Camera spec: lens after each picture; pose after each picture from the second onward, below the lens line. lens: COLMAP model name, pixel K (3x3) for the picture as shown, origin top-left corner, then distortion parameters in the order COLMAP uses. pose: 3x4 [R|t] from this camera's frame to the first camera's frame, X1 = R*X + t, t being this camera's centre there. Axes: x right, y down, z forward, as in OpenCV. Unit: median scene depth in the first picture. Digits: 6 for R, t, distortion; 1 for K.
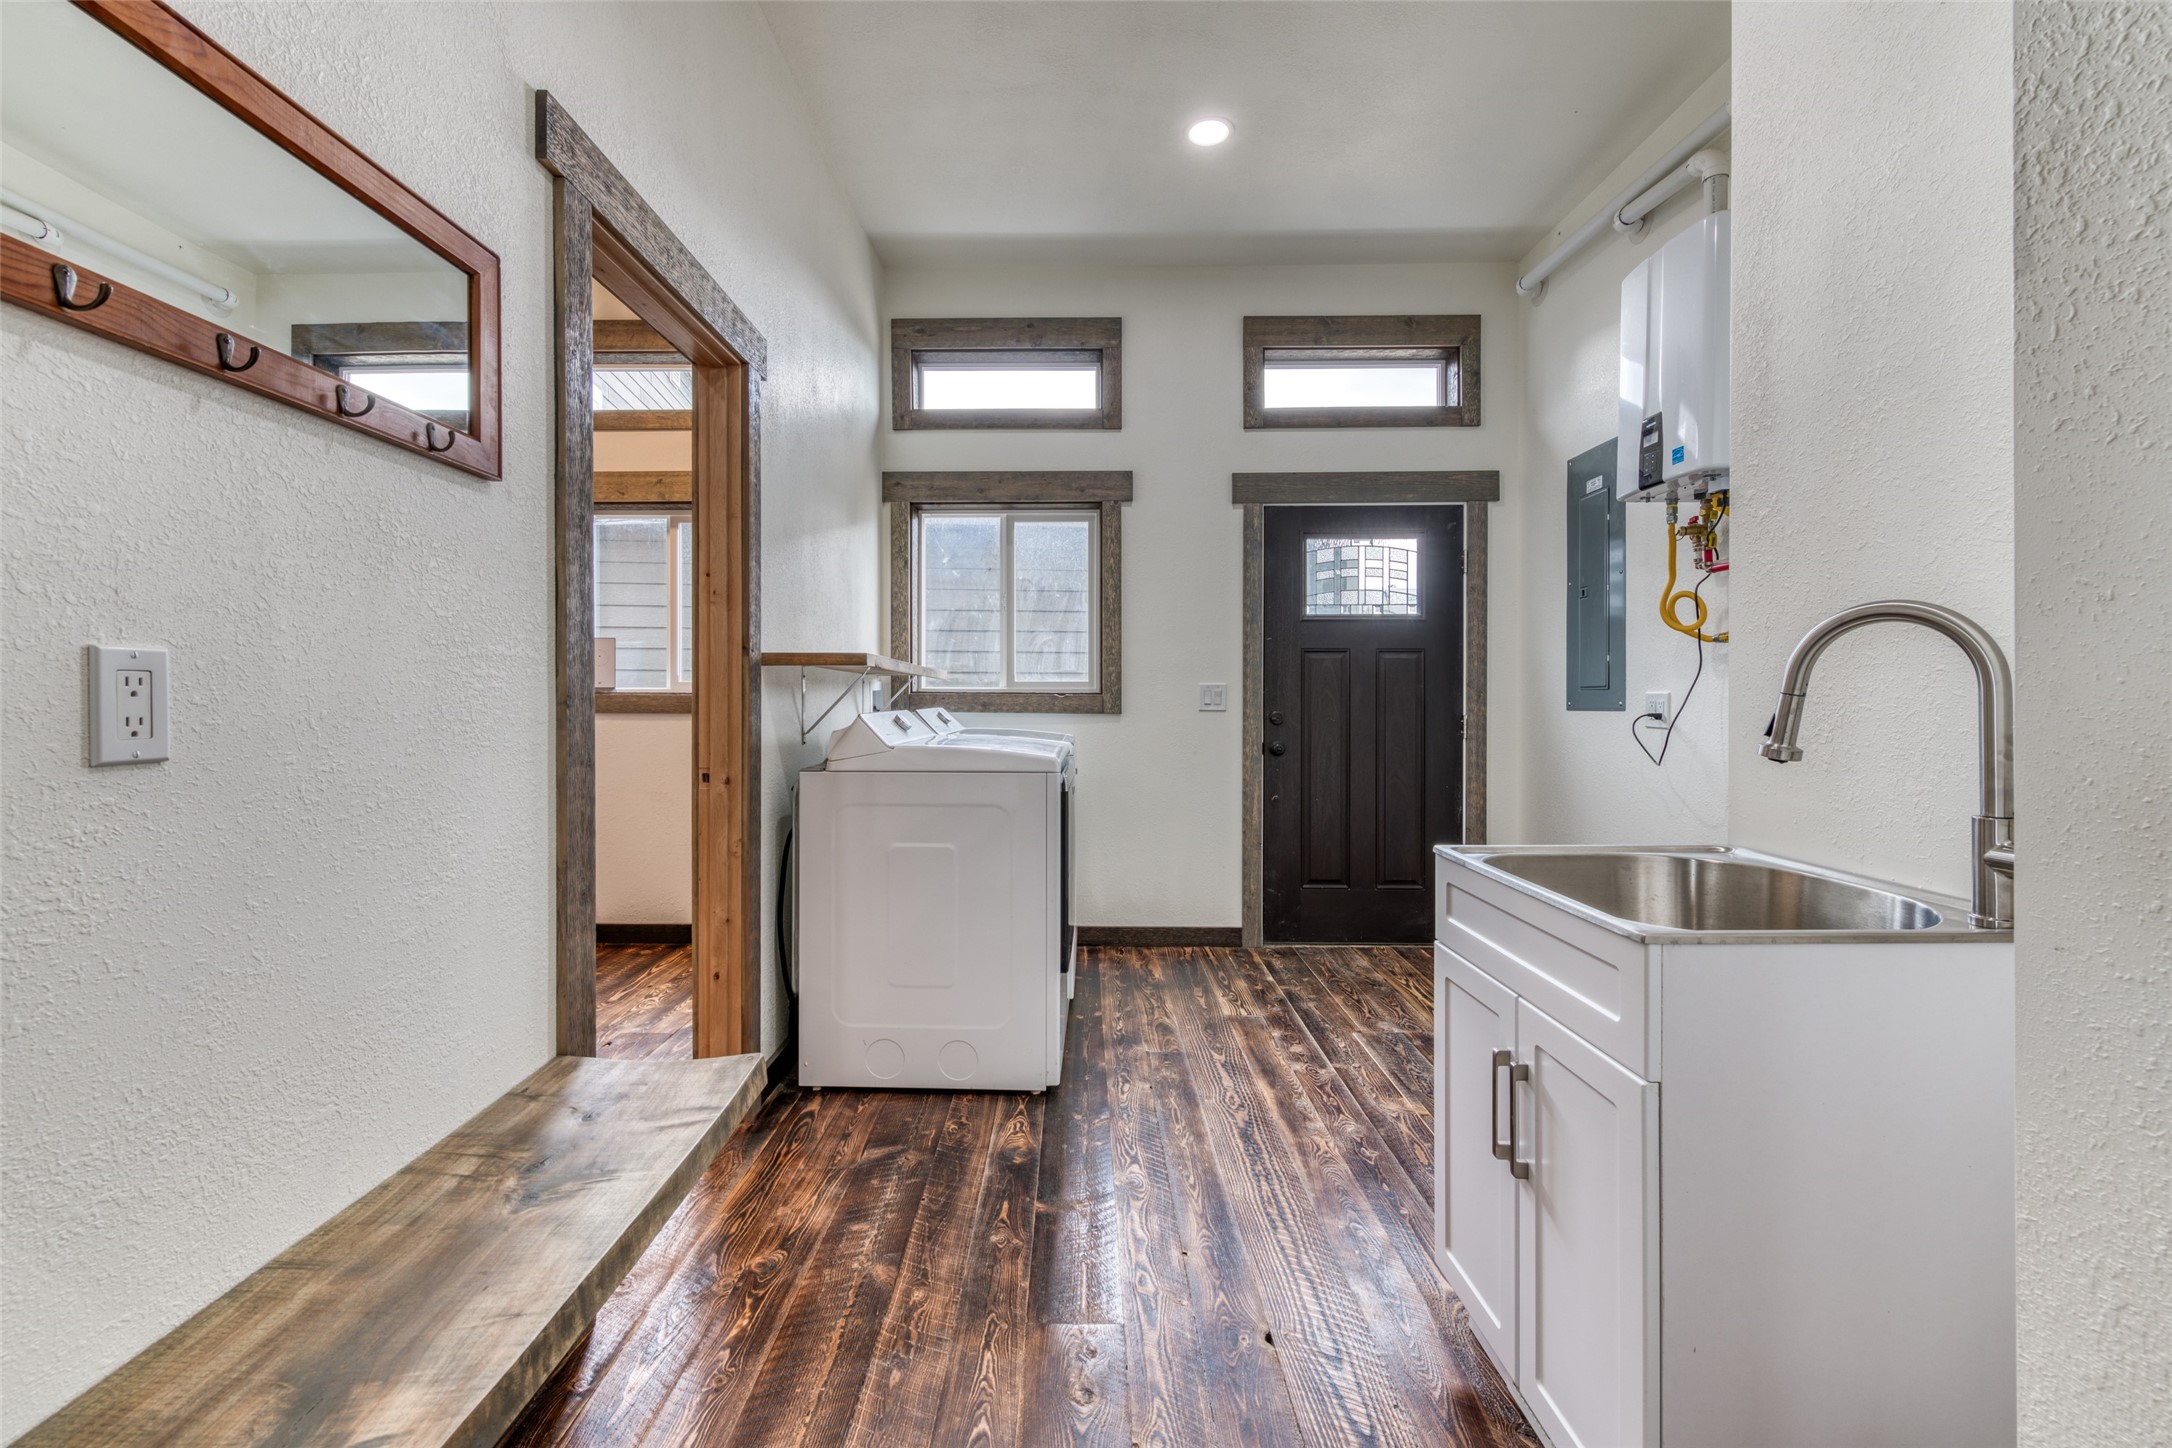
lens RADIAL K [[895.7, 0, 1044.8], [0, 895.7, 706.1], [0, 0, 1]] dist [0.000090, -0.000010]
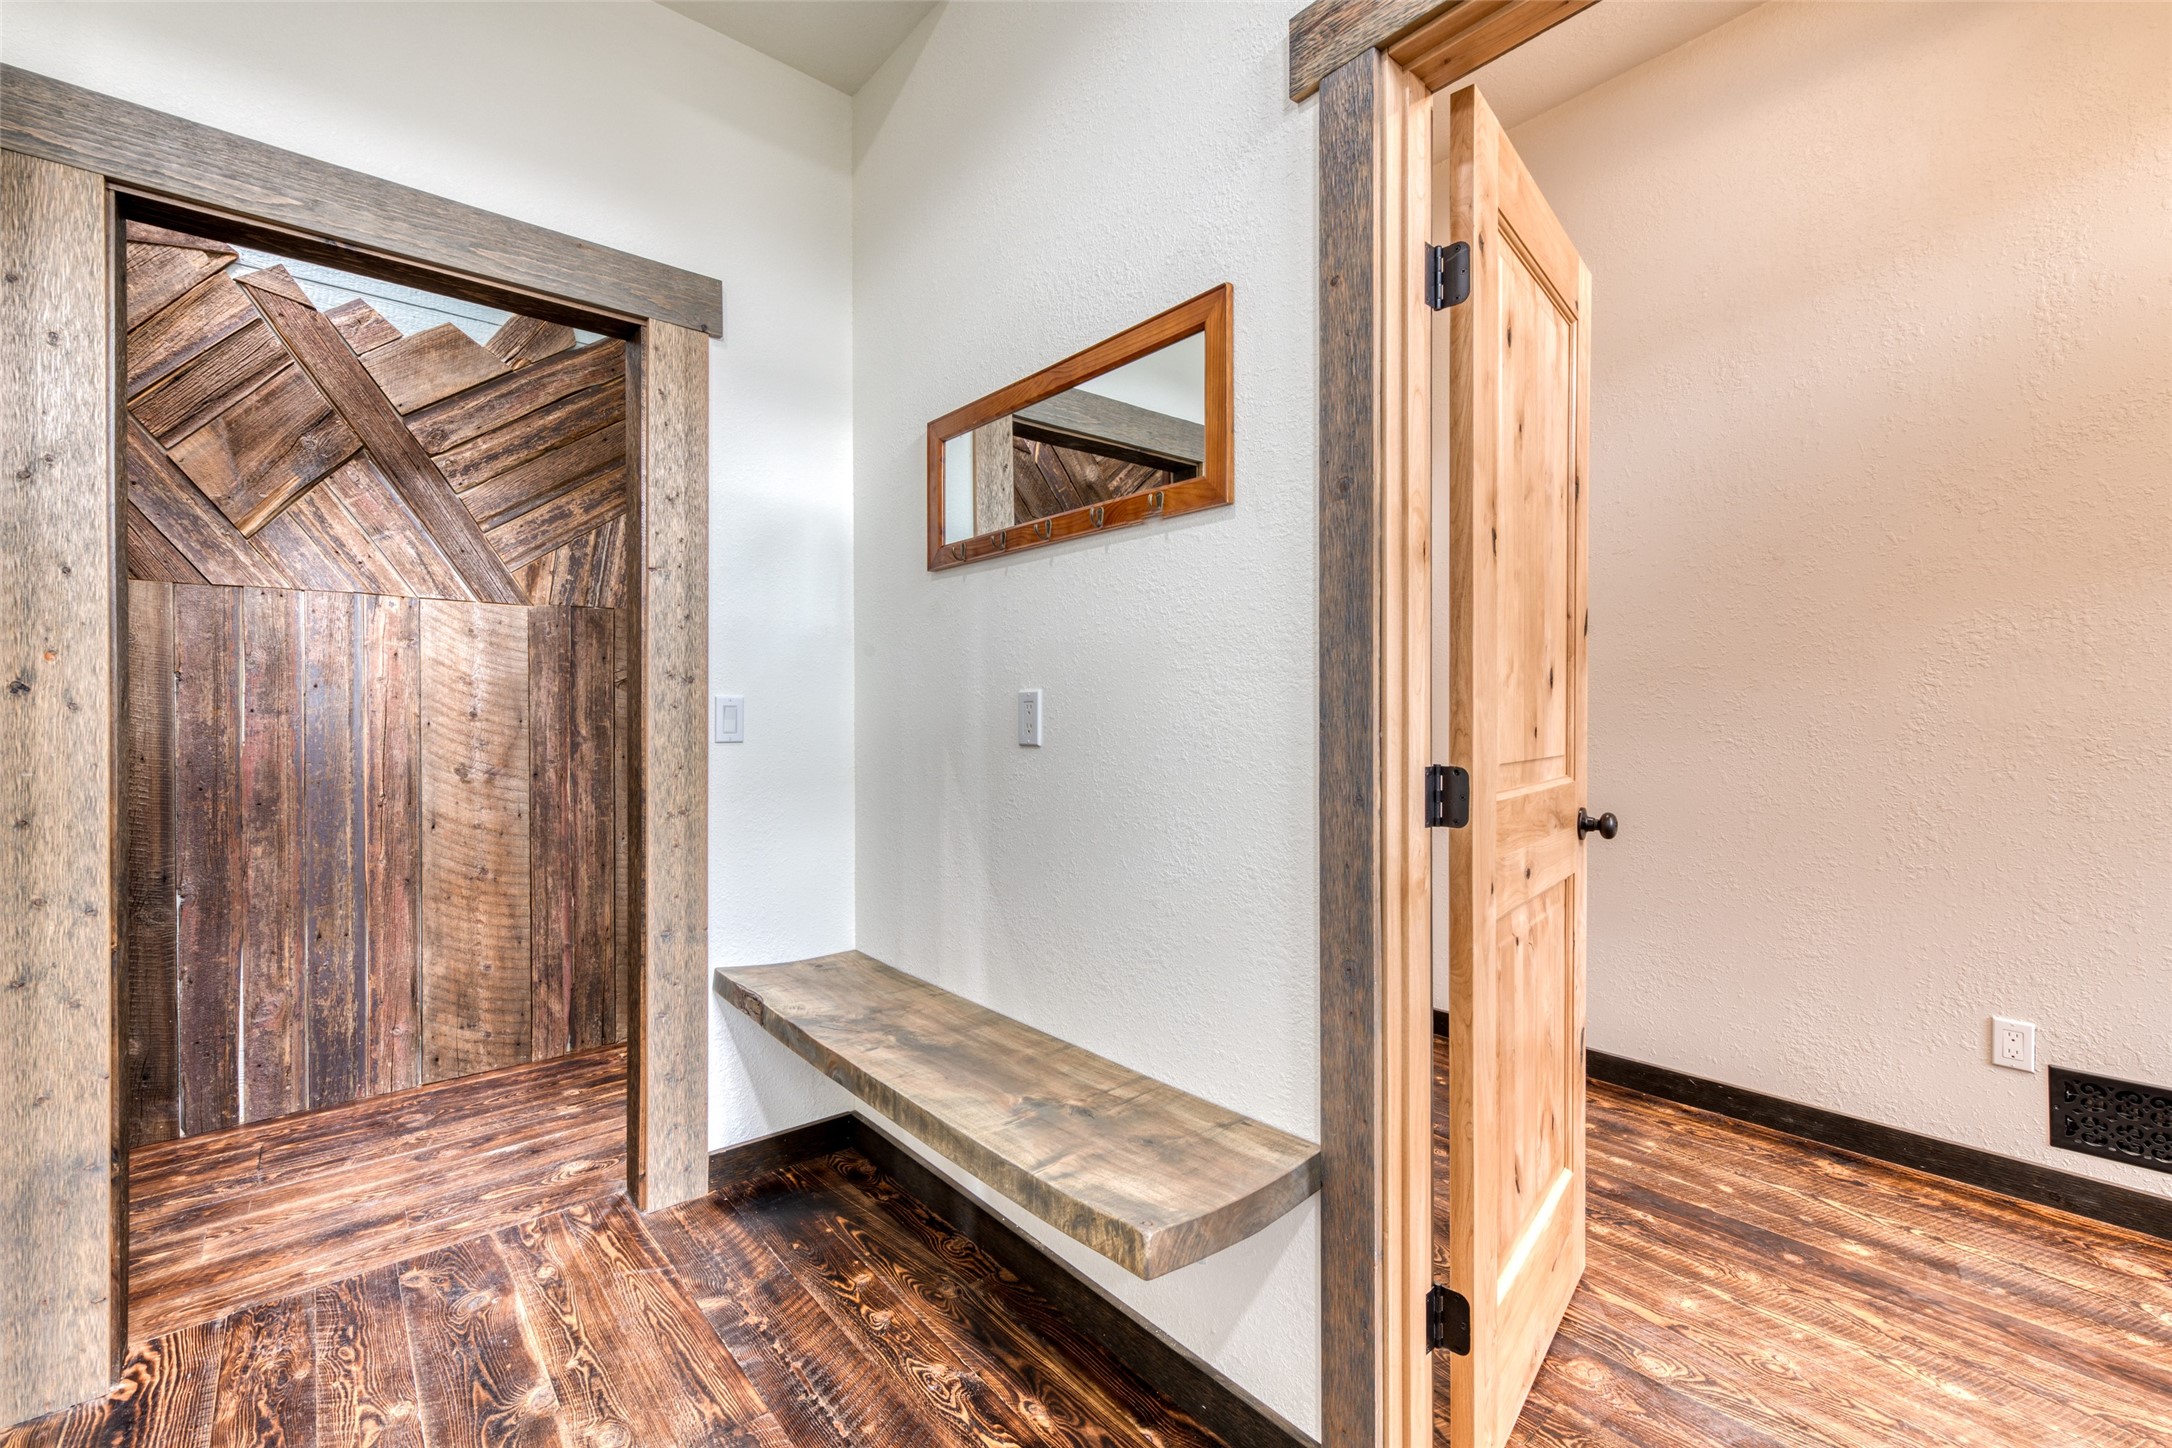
lens RADIAL K [[895.7, 0, 1044.8], [0, 895.7, 706.1], [0, 0, 1]] dist [0.000090, -0.000010]
pose [[-0.750465, -0.000096, -0.660911, 0.251759], [-0.002214, 0.999995, 0.002369, -0.022297], [0.660907, 0.003241, -0.750461, 1.866186]]
